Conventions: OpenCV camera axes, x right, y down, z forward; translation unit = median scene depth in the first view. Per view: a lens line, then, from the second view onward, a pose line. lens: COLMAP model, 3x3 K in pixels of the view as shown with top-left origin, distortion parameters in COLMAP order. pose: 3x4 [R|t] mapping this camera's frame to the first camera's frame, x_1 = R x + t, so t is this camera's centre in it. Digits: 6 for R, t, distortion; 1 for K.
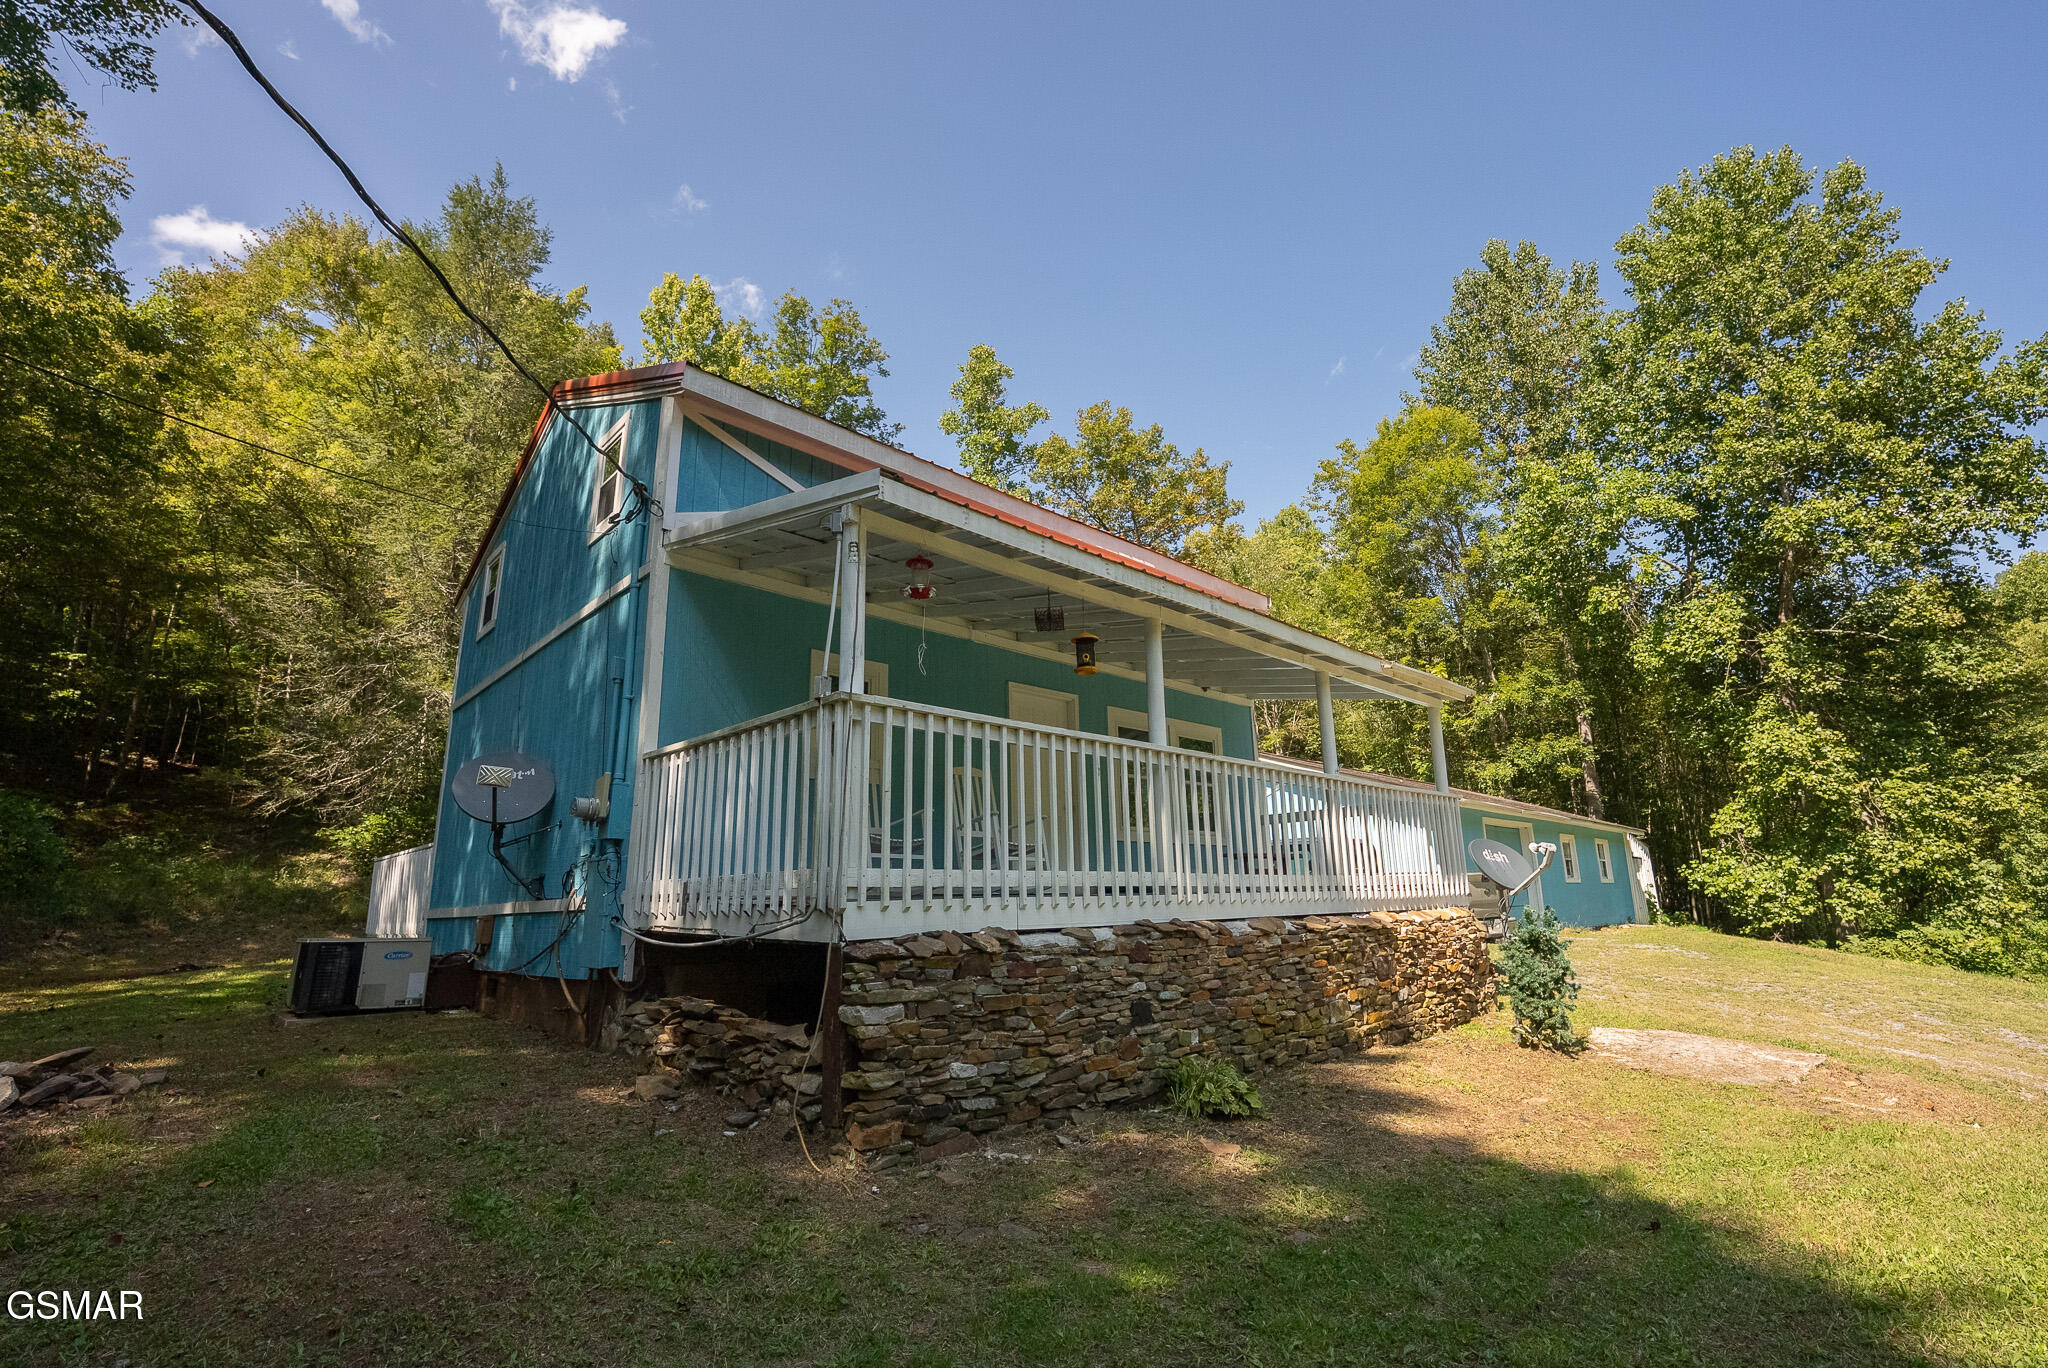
lens RADIAL K [[911.4, 0, 1024.0], [0, 911.4, 684.0], [0, 0, 1]] dist [-0.014783, 0.000306]
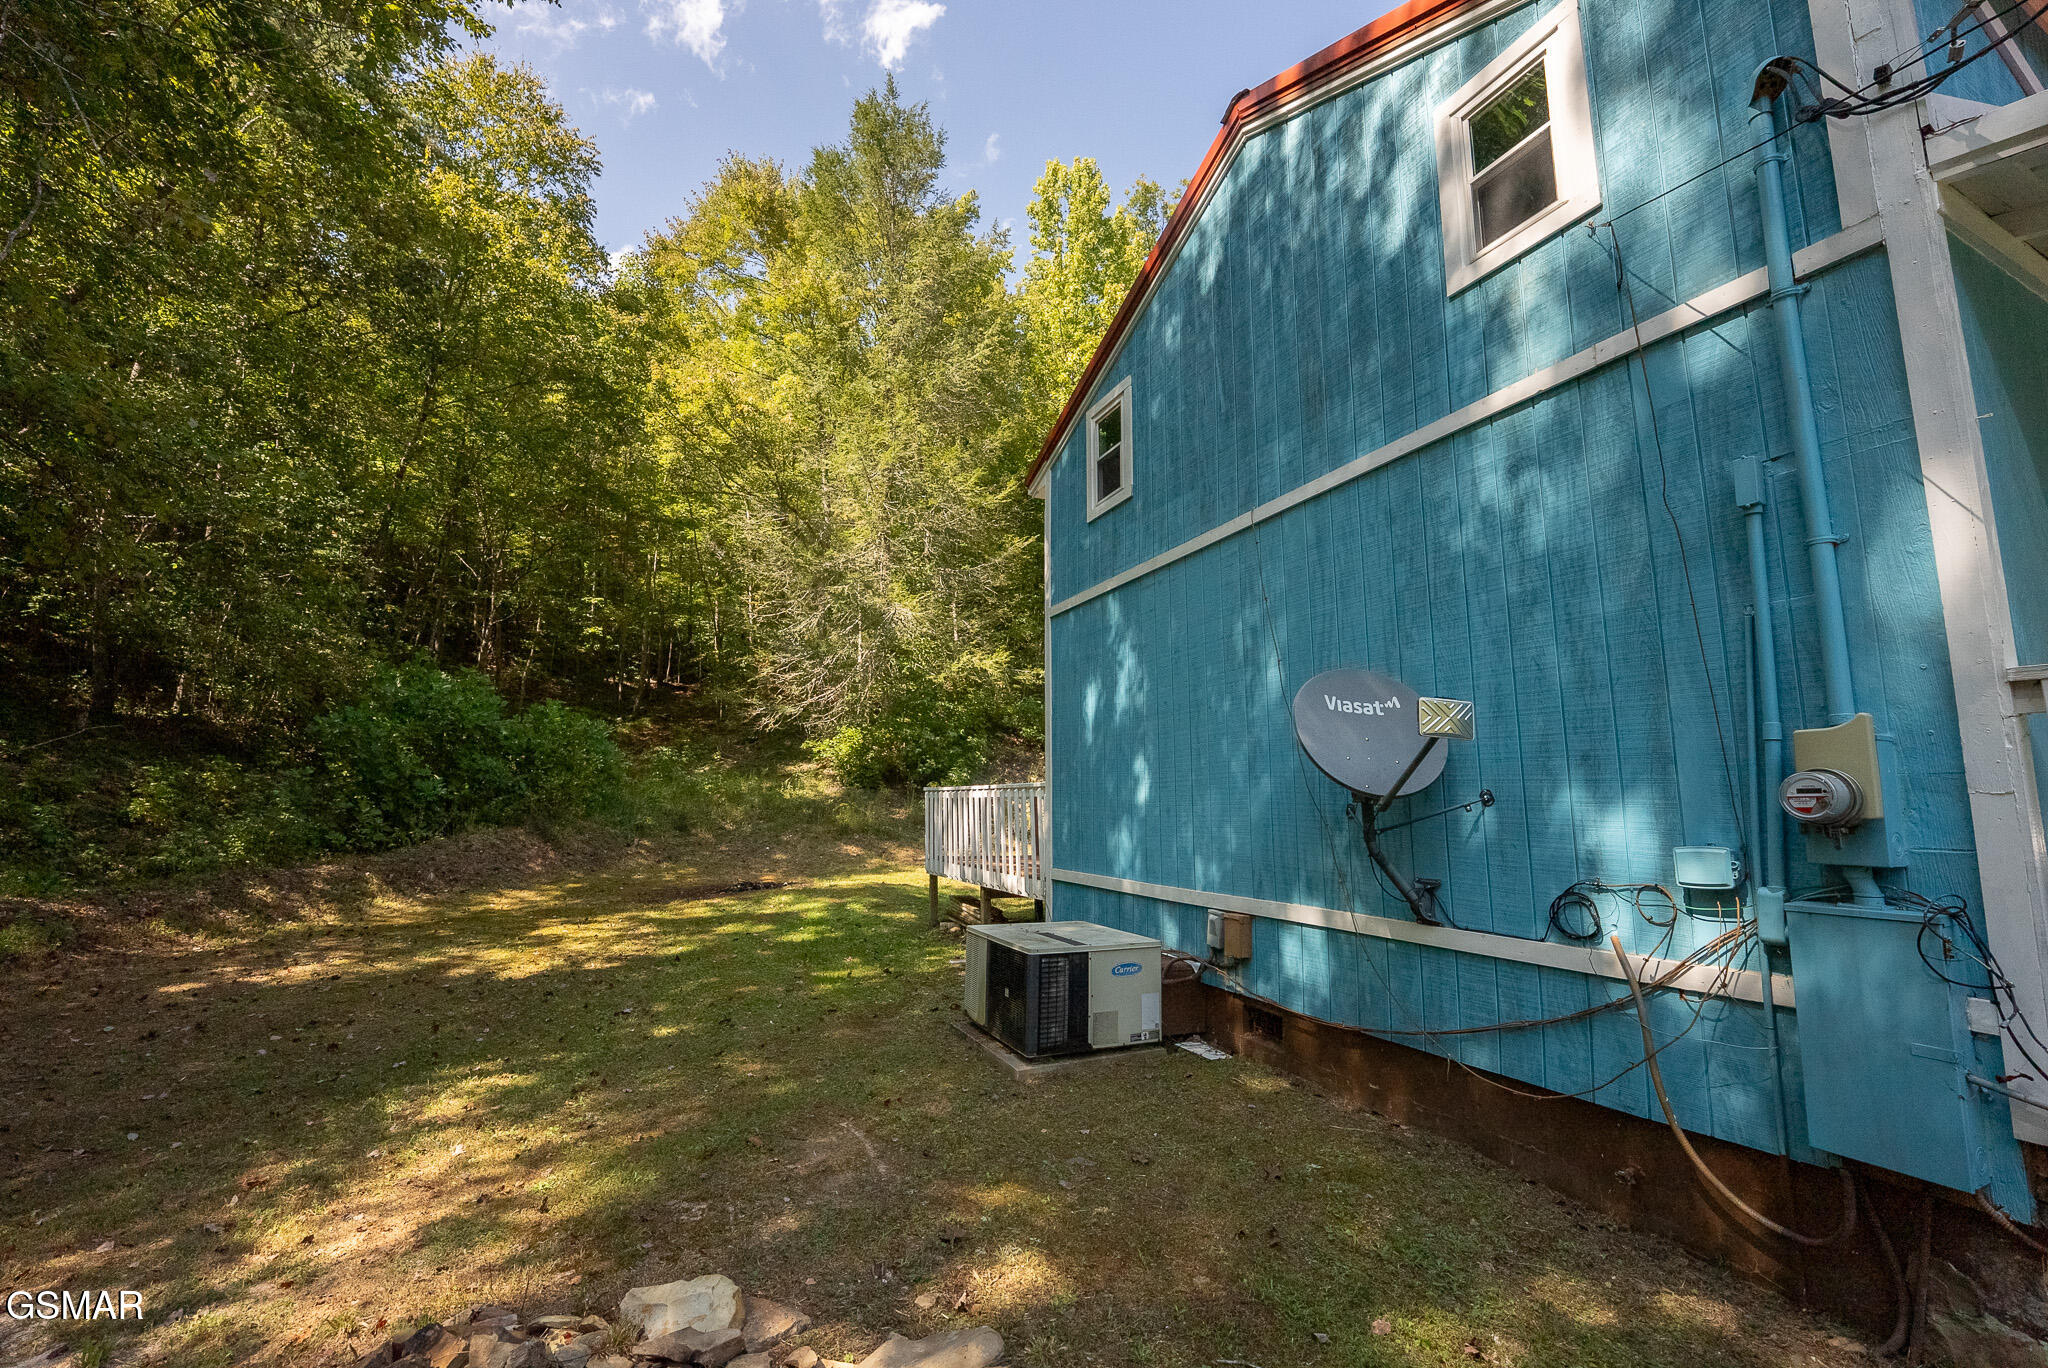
lens RADIAL K [[841.6, 0, 1024.0], [0, 841.6, 684.0], [0, 0, 1]] dist [-0.017974, 0.000172]
pose [[0.944385, -0.022234, -0.328089, -0.213954], [0.058156, 0.993278, 0.100086, 0.006542], [0.323658, -0.113600, 0.939330, 0.155308]]
